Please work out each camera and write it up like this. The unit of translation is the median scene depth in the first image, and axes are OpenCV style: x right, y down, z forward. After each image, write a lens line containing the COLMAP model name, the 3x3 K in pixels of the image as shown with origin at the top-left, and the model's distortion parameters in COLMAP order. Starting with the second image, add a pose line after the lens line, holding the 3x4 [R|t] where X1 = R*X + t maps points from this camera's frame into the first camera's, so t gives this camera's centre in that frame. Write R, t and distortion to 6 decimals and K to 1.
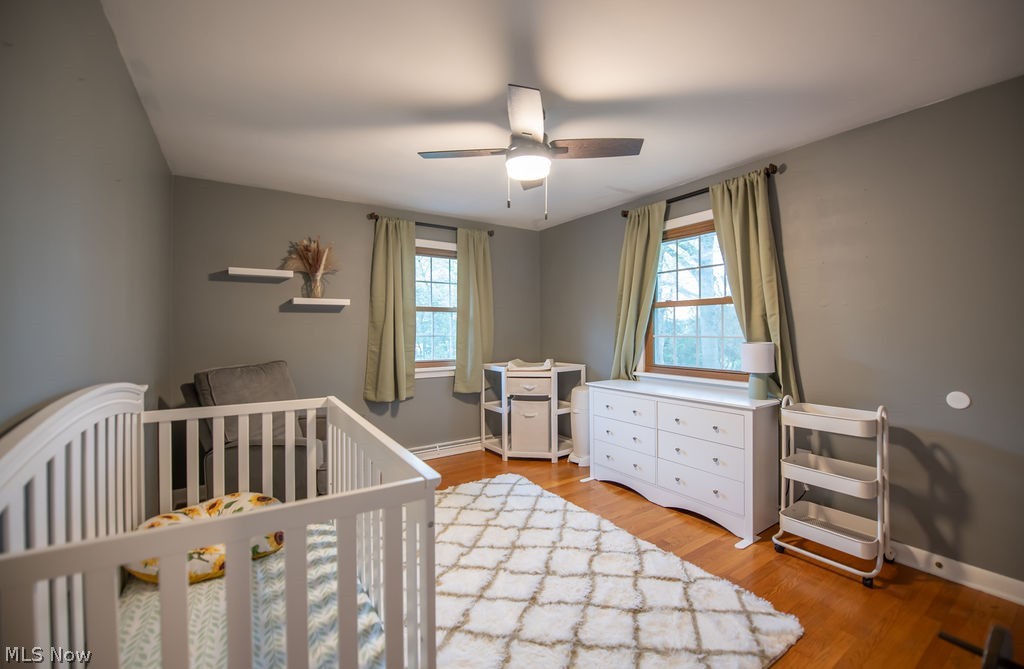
lens RADIAL K [[418.9, 0, 514.2], [0, 418.9, 333.2], [0, 0, 1]] dist [-0.010694, -0.000193]
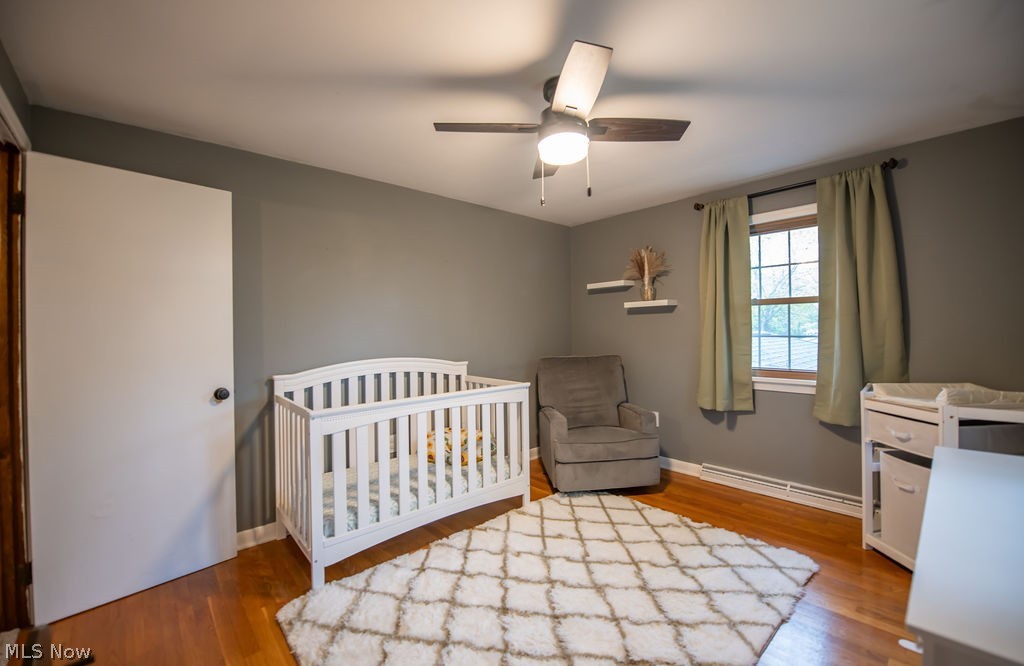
lens RADIAL K [[418.9, 0, 512.4], [0, 418.9, 332.4], [0, 0, 1]] dist [-0.010694, -0.000193]
pose [[0.148889, 0.008285, -0.988819, 0.494304], [0.007108, 0.999930, 0.009449, -0.012009], [0.988828, -0.008436, 0.148820, 0.427660]]
